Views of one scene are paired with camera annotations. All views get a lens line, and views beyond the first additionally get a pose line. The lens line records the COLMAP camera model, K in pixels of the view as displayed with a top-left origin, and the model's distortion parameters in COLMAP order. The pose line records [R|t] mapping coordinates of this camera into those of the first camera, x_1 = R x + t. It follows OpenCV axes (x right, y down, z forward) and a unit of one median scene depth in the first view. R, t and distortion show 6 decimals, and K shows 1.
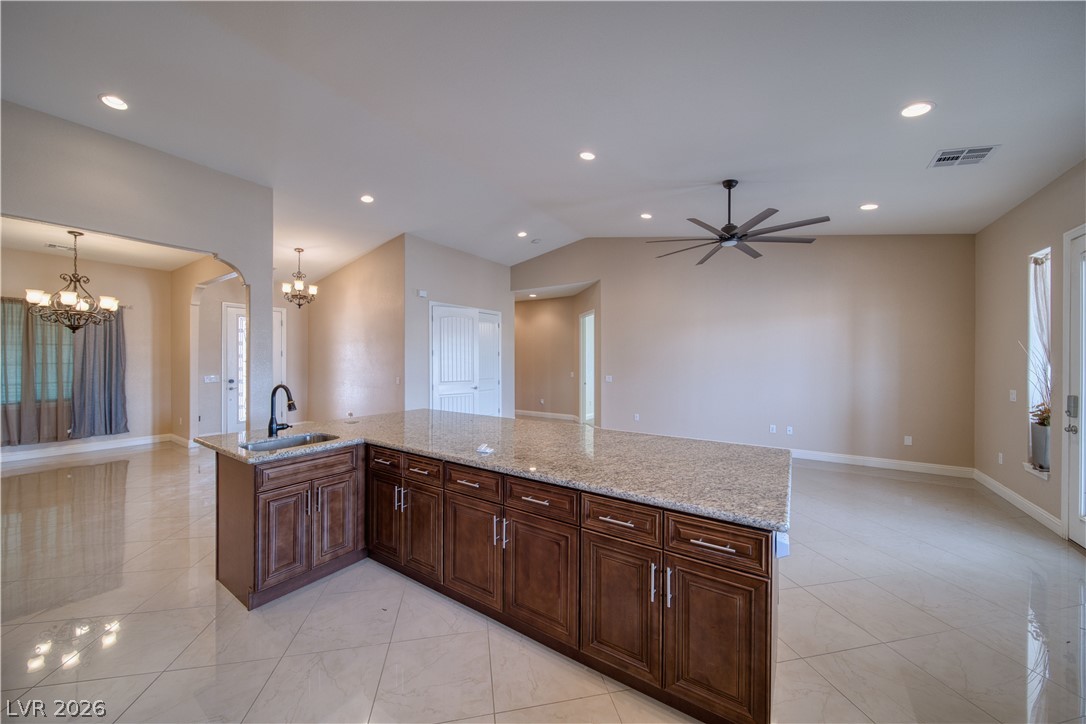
lens RADIAL K [[380.2, 0, 543.0], [0, 380.2, 362.0], [0, 0, 1]] dist [-0.004934, 0.000104]
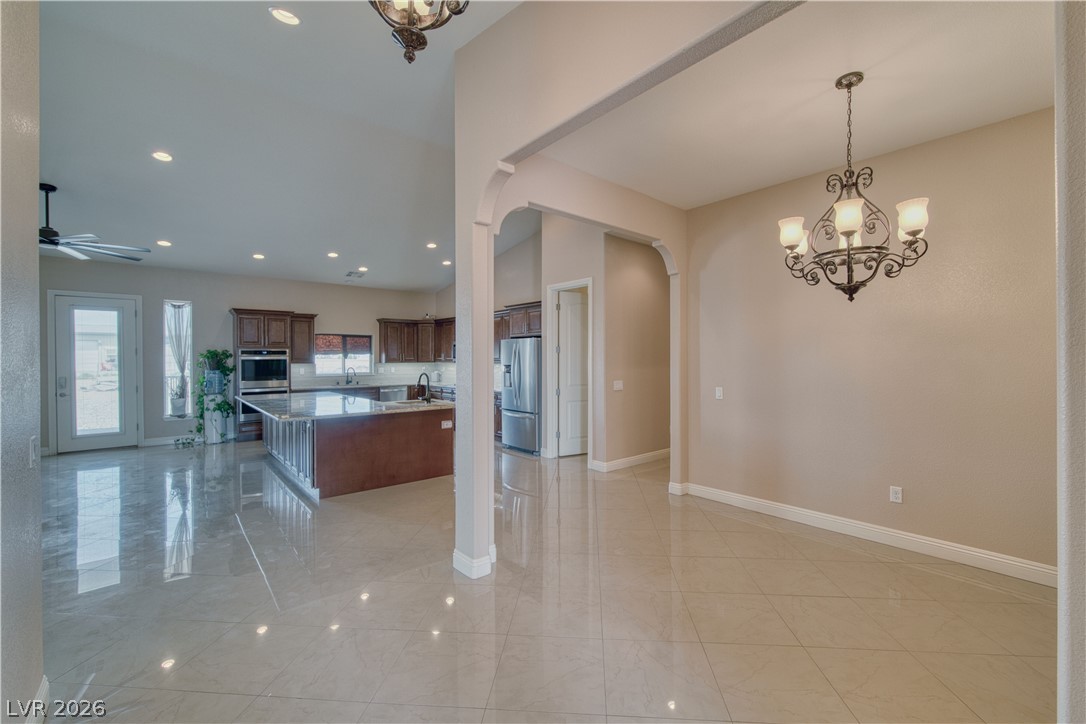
lens RADIAL K [[446.7, 0, 556.3], [0, 446.7, 362.5], [0, 0, 1]] dist [-0.006923, 0.000099]
pose [[-0.964628, -0.003644, 0.263590, -0.866669], [0.000123, 0.999898, 0.014274, -0.009201], [-0.263615, 0.013802, -0.964529, 1.343862]]
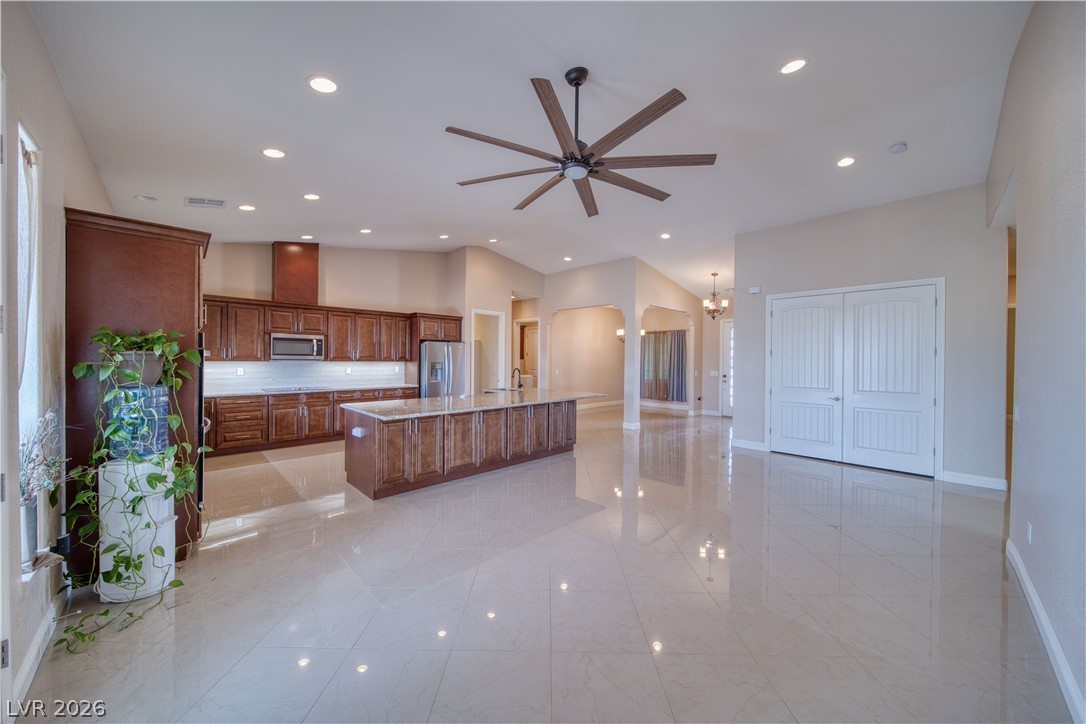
lens RADIAL K [[380.2, 0, 543.0], [0, 380.2, 362.0], [0, 0, 1]] dist [-0.004934, 0.000104]
pose [[-0.209579, 0.005006, -0.977779, 0.834731], [-0.014593, 0.999860, 0.008247, -0.002429], [0.977683, 0.015997, -0.209476, 0.808029]]
